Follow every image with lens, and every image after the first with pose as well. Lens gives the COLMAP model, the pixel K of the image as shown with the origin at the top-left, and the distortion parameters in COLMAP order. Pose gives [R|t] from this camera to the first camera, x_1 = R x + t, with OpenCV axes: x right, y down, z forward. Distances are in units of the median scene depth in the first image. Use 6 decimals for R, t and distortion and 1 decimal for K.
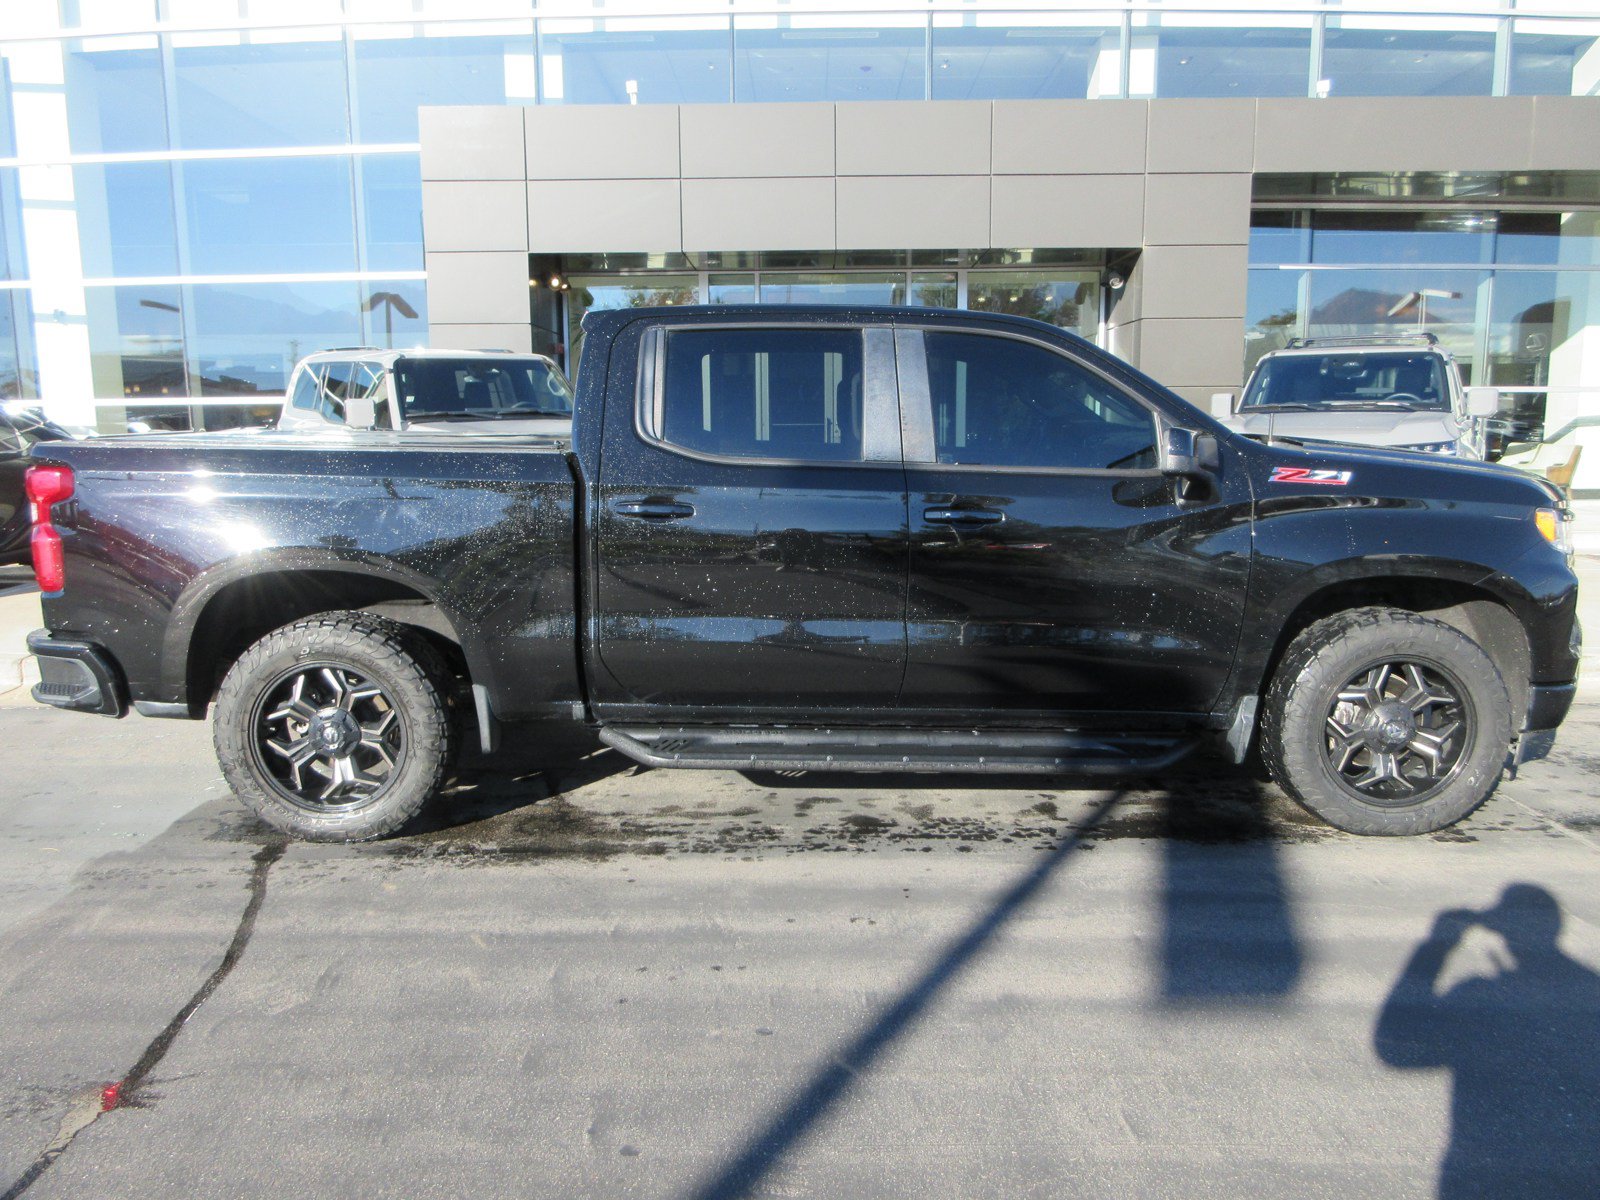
lens RADIAL K [[1185.7, 0, 799.0], [0, 1185.7, 593.9], [0, 0, 1]] dist [0.002125, 0.007287]
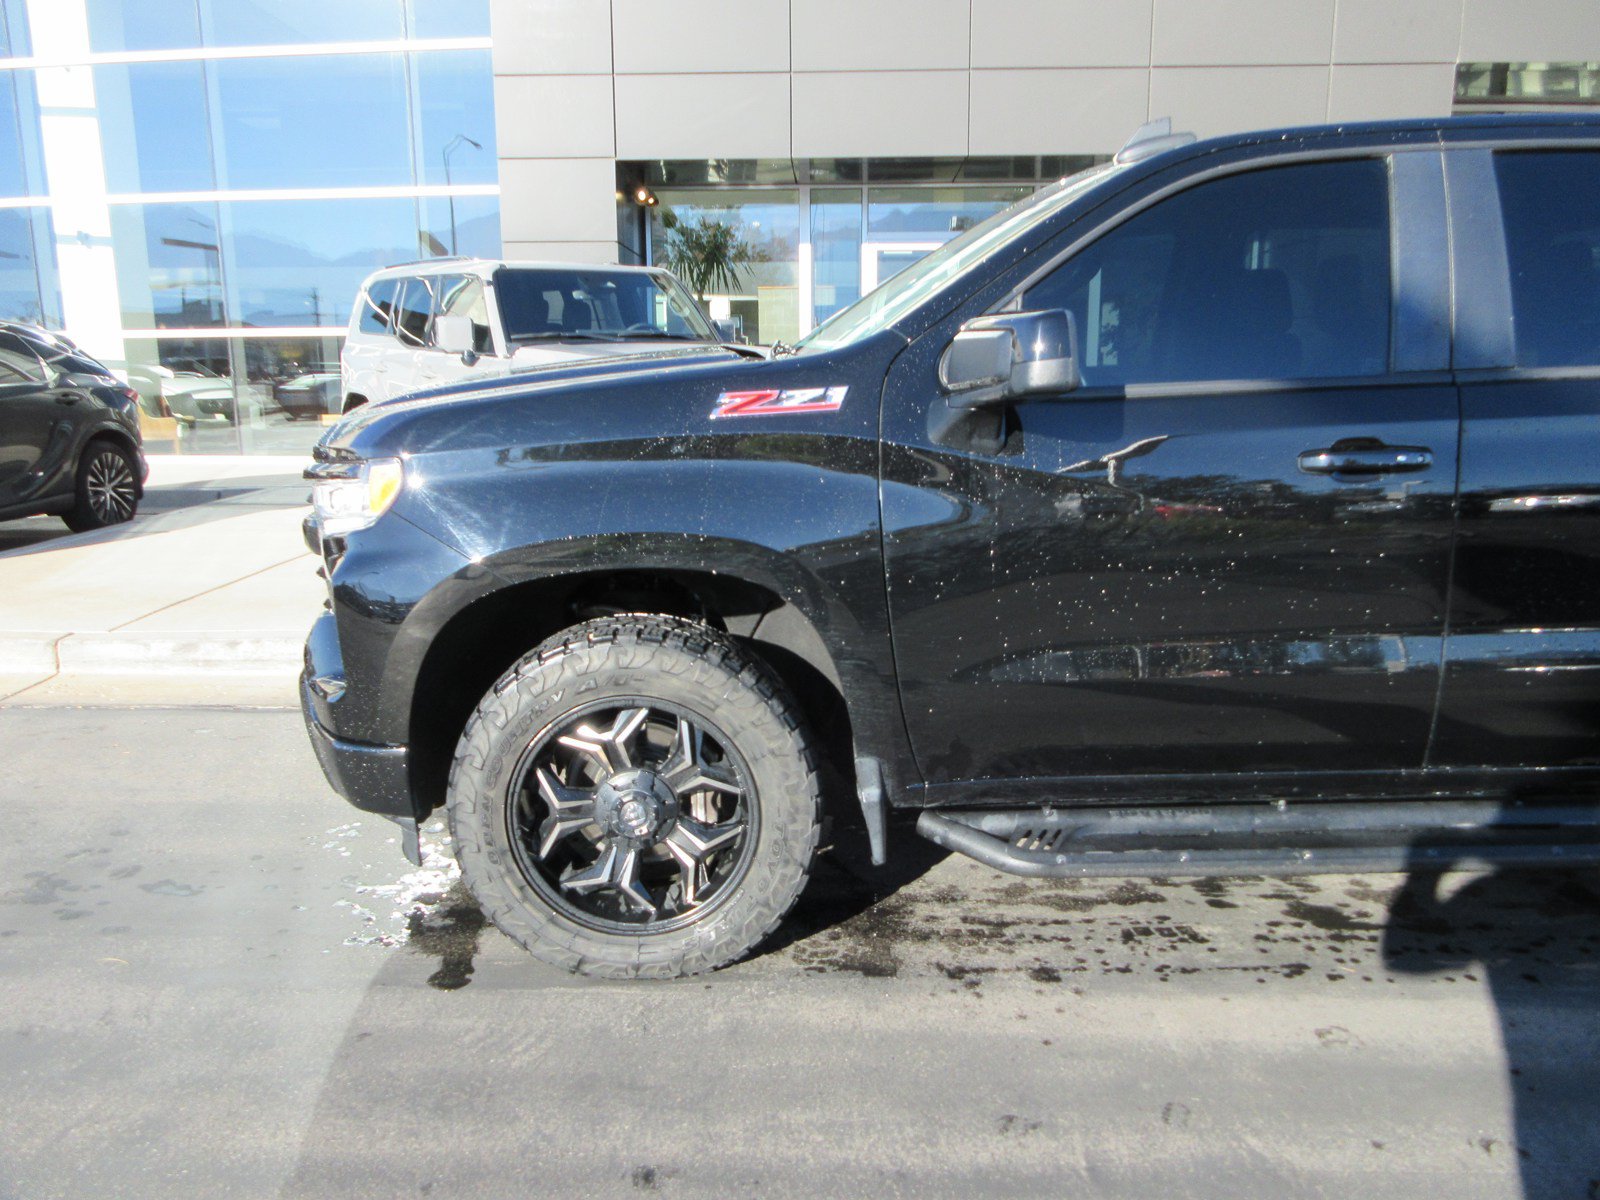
lens RADIAL K [[1185.7, 0, 801.4], [0, 1185.7, 594.5], [0, 0, 1]] dist [0.002125, 0.007287]
pose [[0.999899, 0.005433, -0.013122, -0.240842], [-0.004862, 0.999058, 0.043123, -0.017286], [0.013344, -0.043054, 0.998984, 0.354512]]
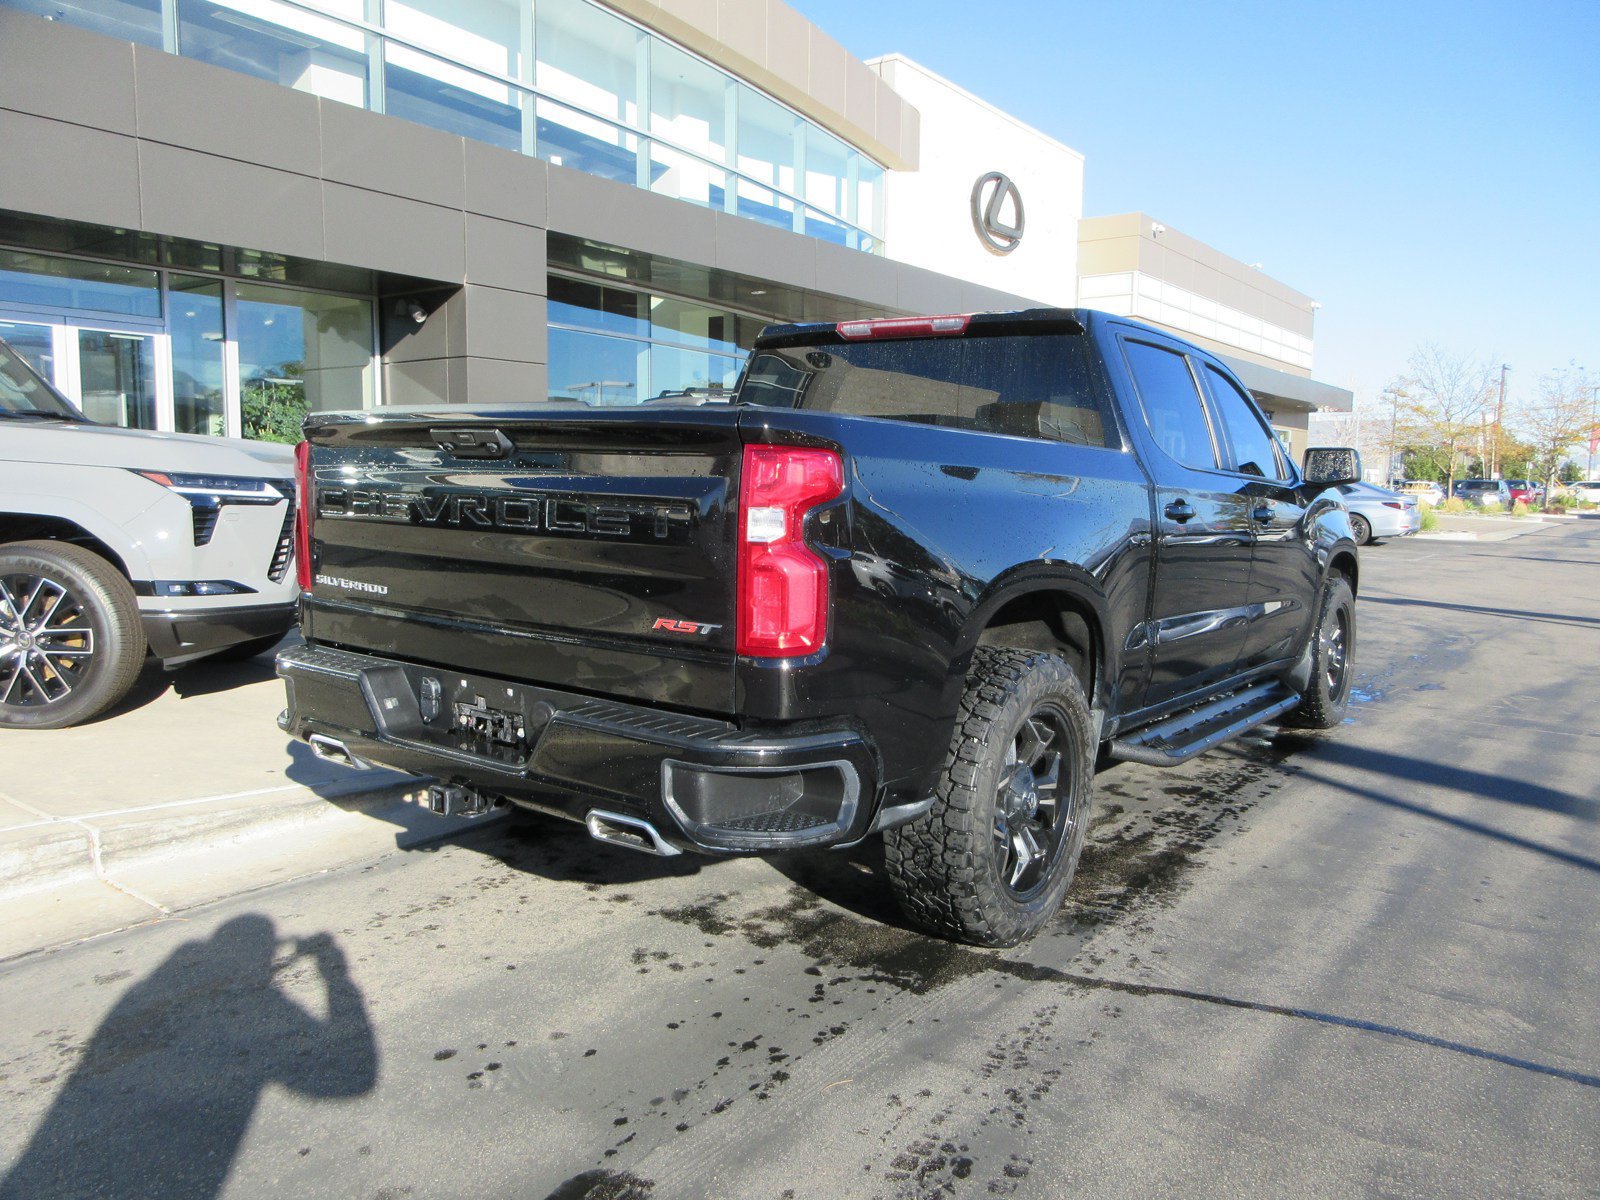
lens RADIAL K [[1185.7, 0, 794.6], [0, 1185.7, 603.3], [0, 0, 1]] dist [0.002125, 0.007287]
pose [[0.594607, -0.069598, 0.800998, -1.092879], [0.100625, 0.994855, 0.011745, -0.035921], [-0.797695, 0.073617, 0.598551, 0.632807]]
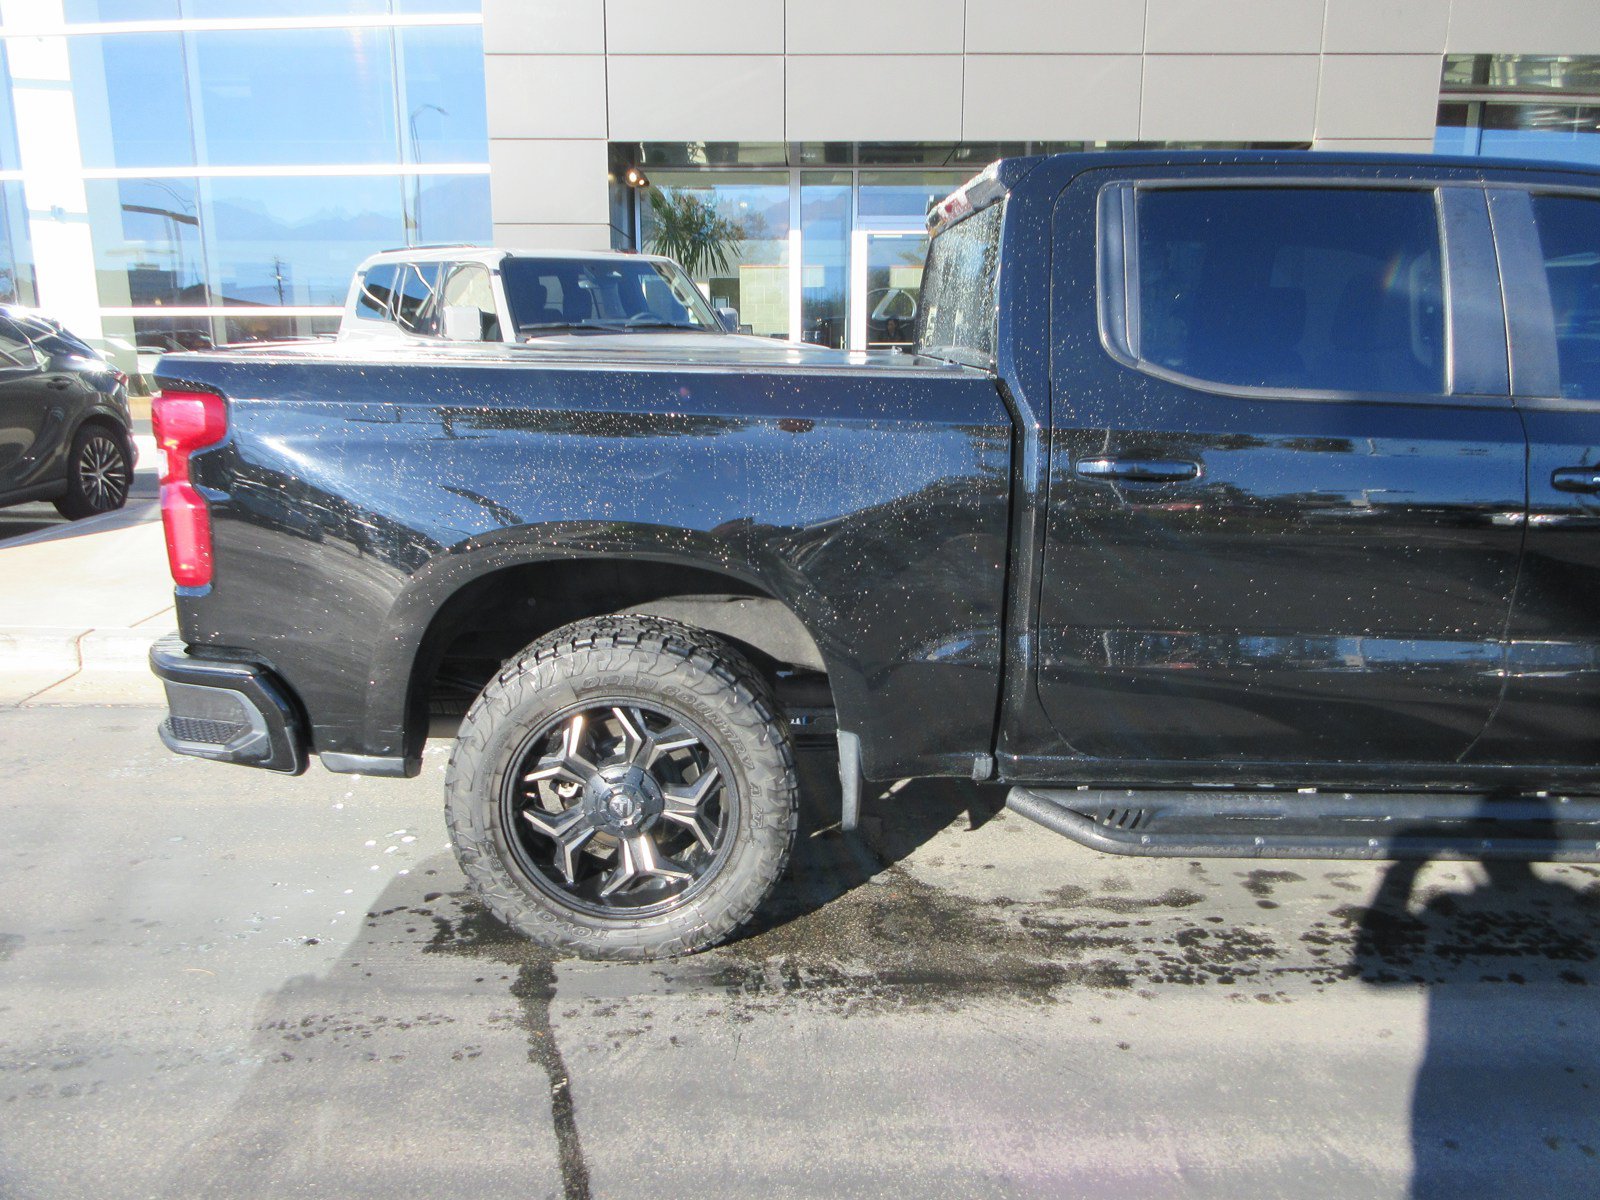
lens RADIAL K [[1185.7, 0, 800.8], [0, 1185.7, 594.0], [0, 0, 1]] dist [0.002125, 0.007287]
pose [[0.999887, 0.005502, 0.013971, -0.299959], [-0.006388, 0.997919, 0.064166, -0.040930], [-0.013588, -0.064248, 0.997841, 0.340554]]
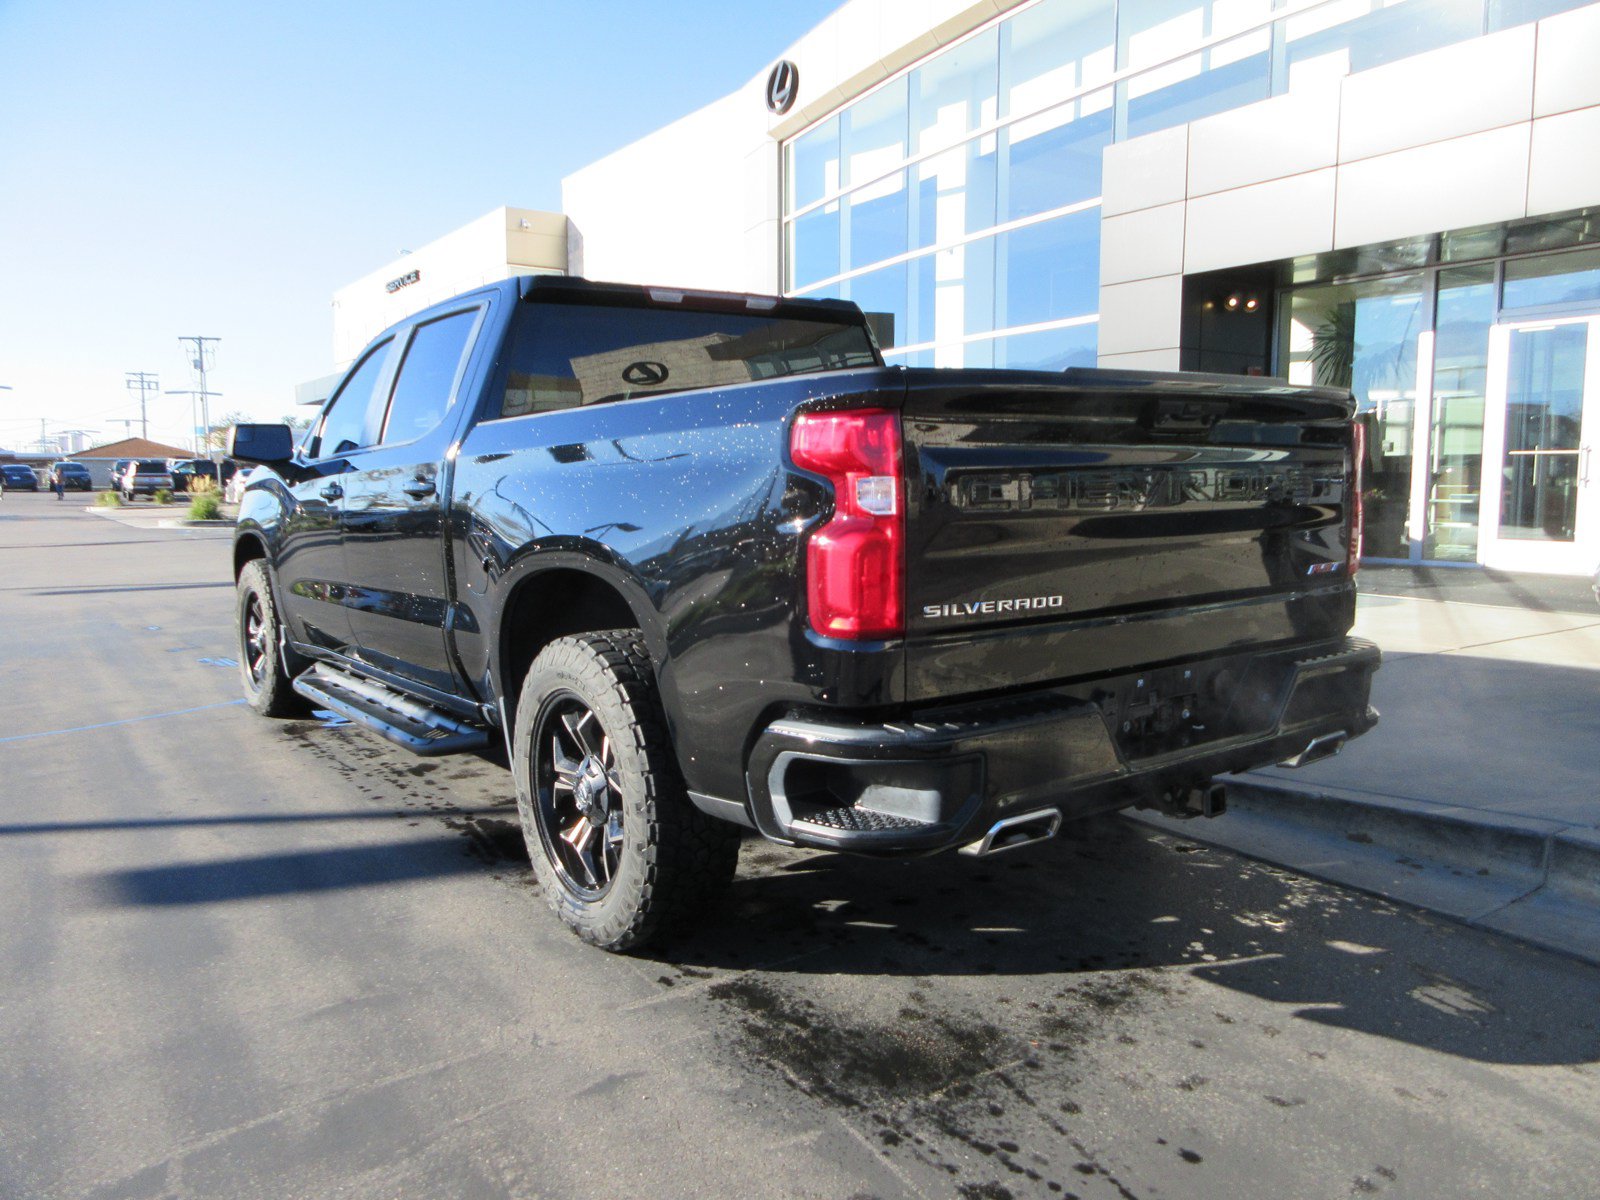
lens RADIAL K [[1185.7, 0, 809.1], [0, 1185.7, 595.4], [0, 0, 1]] dist [0.002125, 0.007287]
pose [[0.588072, 0.089301, -0.803863, 1.208370], [-0.121030, 0.992411, 0.021706, -0.041251], [0.799702, 0.084527, 0.594418, 0.638948]]
